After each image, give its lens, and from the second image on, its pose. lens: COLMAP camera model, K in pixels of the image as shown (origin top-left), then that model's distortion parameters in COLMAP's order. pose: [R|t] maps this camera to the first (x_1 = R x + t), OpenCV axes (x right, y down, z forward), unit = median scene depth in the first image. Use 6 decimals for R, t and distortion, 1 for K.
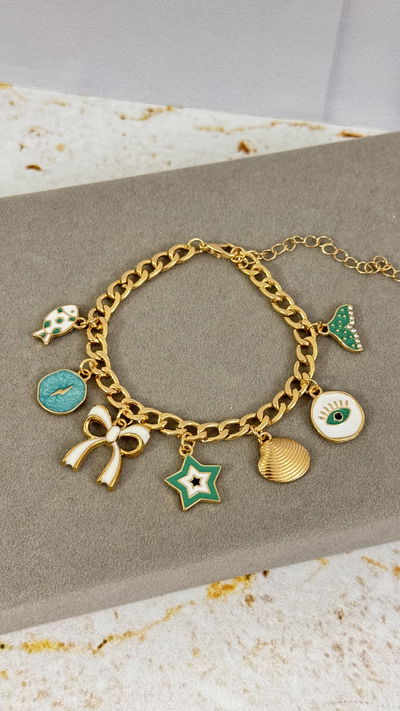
lens RADIAL K [[1056.0, 0, 200.0], [0, 1056.0, 355.5], [0, 0, 1]] dist [0.257926, -0.673874]
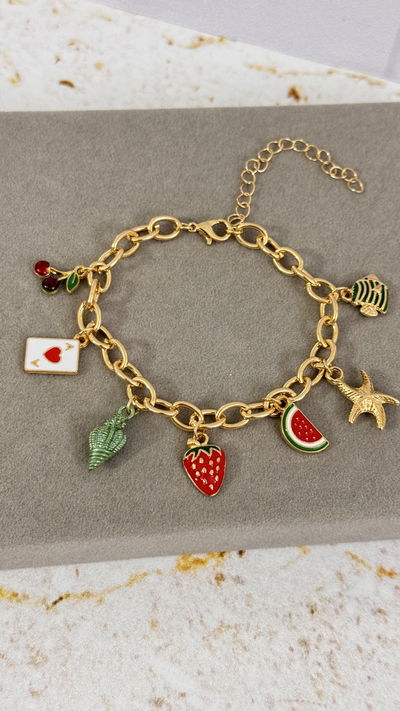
lens RADIAL K [[1056.0, 0, 200.0], [0, 1056.0, 355.5], [0, 0, 1]] dist [0.257926, -0.673874]
pose [[0.988354, 0.149110, -0.030360, 0.027761], [-0.147083, 0.987263, 0.060645, -0.019047], [0.039016, -0.055474, 0.997698, 0.071184]]
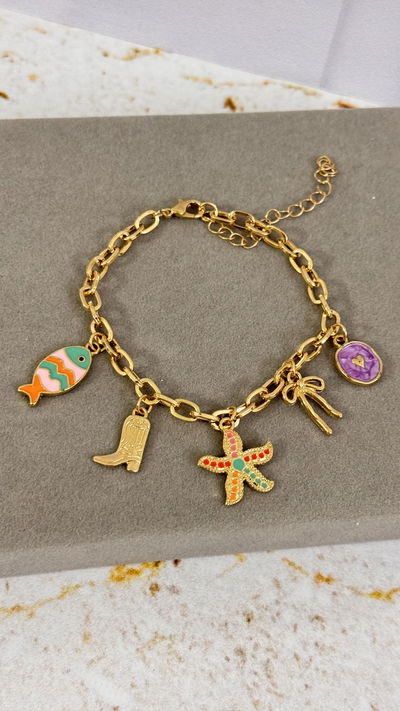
lens RADIAL K [[1056.0, 0, 200.0], [0, 1056.0, 355.5], [0, 0, 1]] dist [0.257926, -0.673874]
pose [[0.991184, 0.132063, -0.010651, 0.066897], [-0.131720, 0.990884, 0.028273, -0.002007], [0.014288, -0.026621, 0.999543, 0.082229]]
